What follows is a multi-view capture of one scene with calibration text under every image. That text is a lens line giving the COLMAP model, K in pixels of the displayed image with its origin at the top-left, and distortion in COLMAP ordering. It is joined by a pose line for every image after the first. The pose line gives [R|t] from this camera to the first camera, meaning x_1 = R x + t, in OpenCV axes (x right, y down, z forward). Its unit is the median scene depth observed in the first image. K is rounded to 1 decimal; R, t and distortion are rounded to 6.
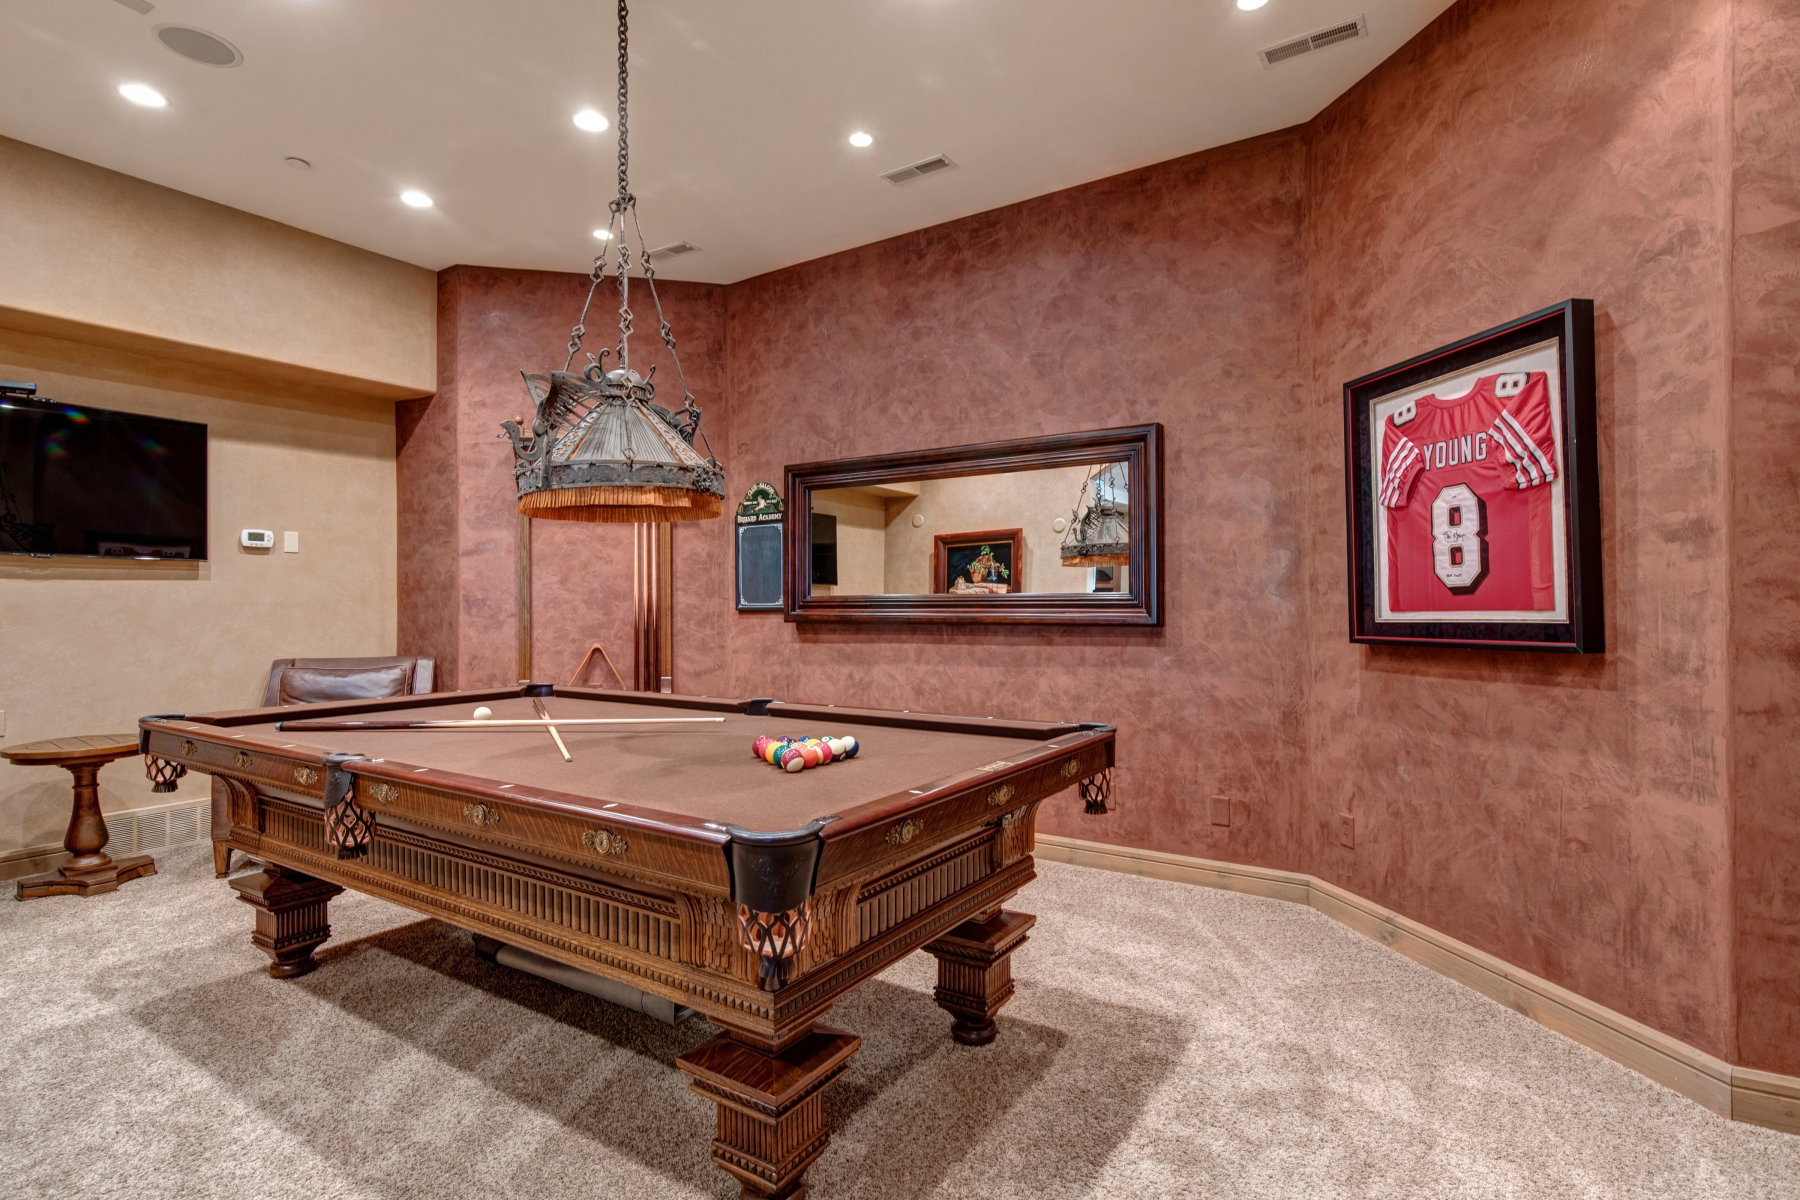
lens RADIAL K [[891.4, 0, 898.6], [0, 891.4, 588.1], [0, 0, 1]] dist [-0.001717, 0.002533]
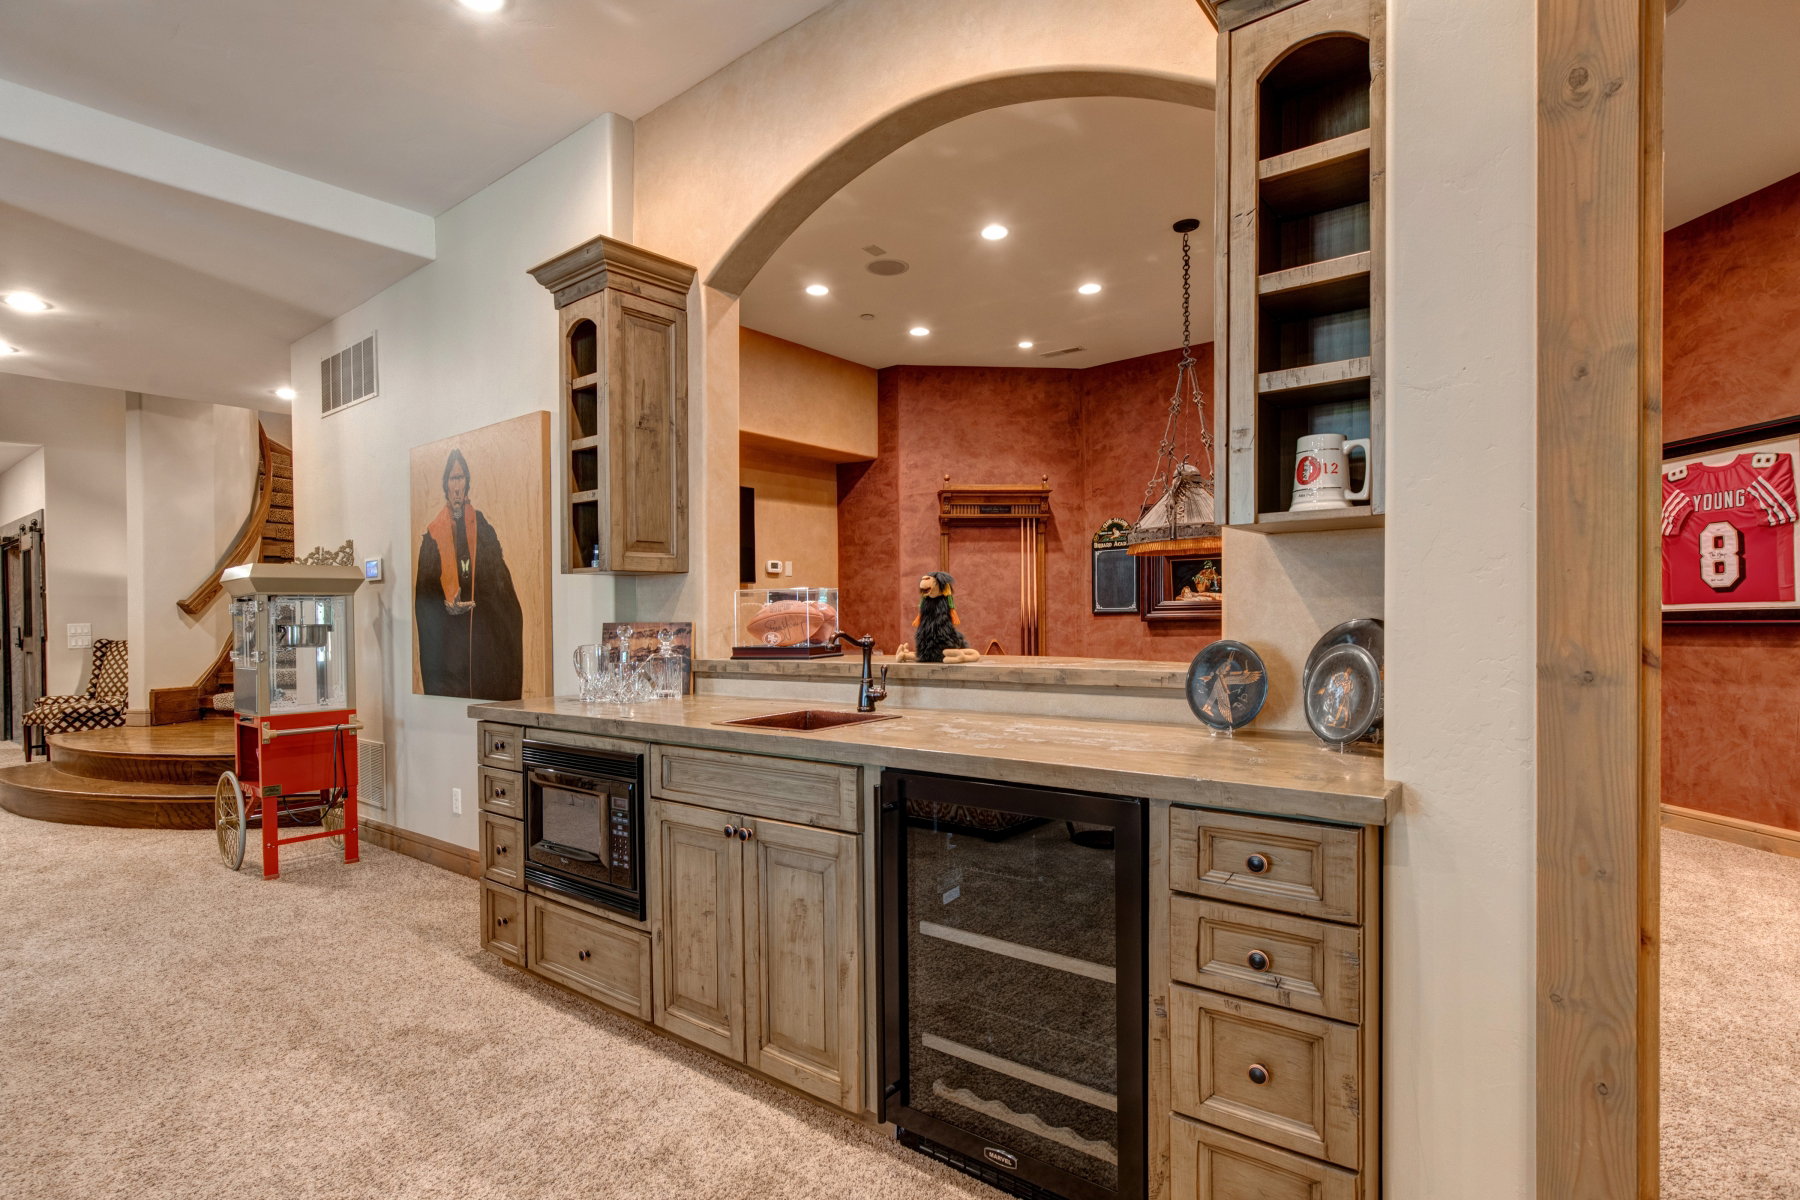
lens RADIAL K [[891.4, 0, 901.8], [0, 891.4, 621.4], [0, 0, 1]] dist [-0.001717, 0.002533]
pose [[0.996205, -0.012262, -0.086171, -0.376699], [0.014442, 0.999590, 0.024722, -0.000589], [0.085832, -0.025873, 0.995974, -0.384186]]
